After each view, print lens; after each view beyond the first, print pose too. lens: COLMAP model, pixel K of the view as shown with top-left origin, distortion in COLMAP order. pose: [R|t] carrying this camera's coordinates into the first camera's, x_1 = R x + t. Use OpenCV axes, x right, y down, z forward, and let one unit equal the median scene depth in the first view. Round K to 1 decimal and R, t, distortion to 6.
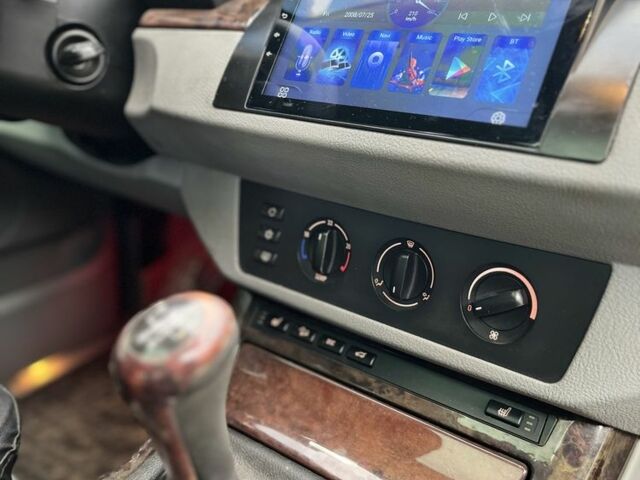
lens RADIAL K [[647.0, 0, 320.0], [0, 647.0, 240.0], [0, 0, 1]] dist [0.029746, -0.014323]
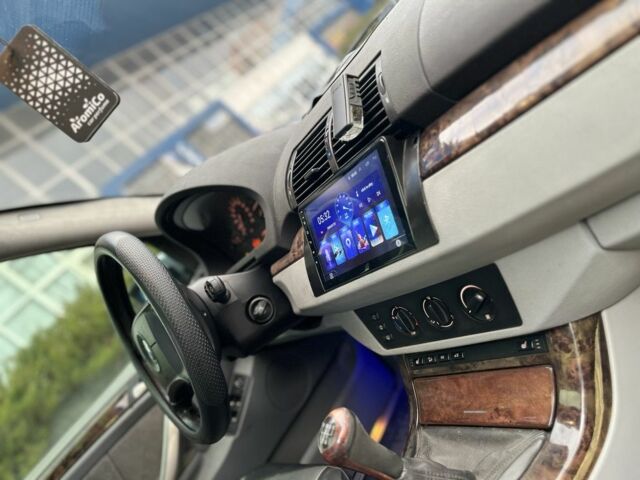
lens RADIAL K [[486.4, 0, 320.0], [0, 486.4, 240.0], [0, 0, 1]] dist [0.004116, -0.000856]
pose [[0.677495, -0.652908, -0.338690, 0.468430], [0.630560, 0.752637, -0.189559, -0.046824], [0.378676, -0.085139, 0.921605, -0.361511]]
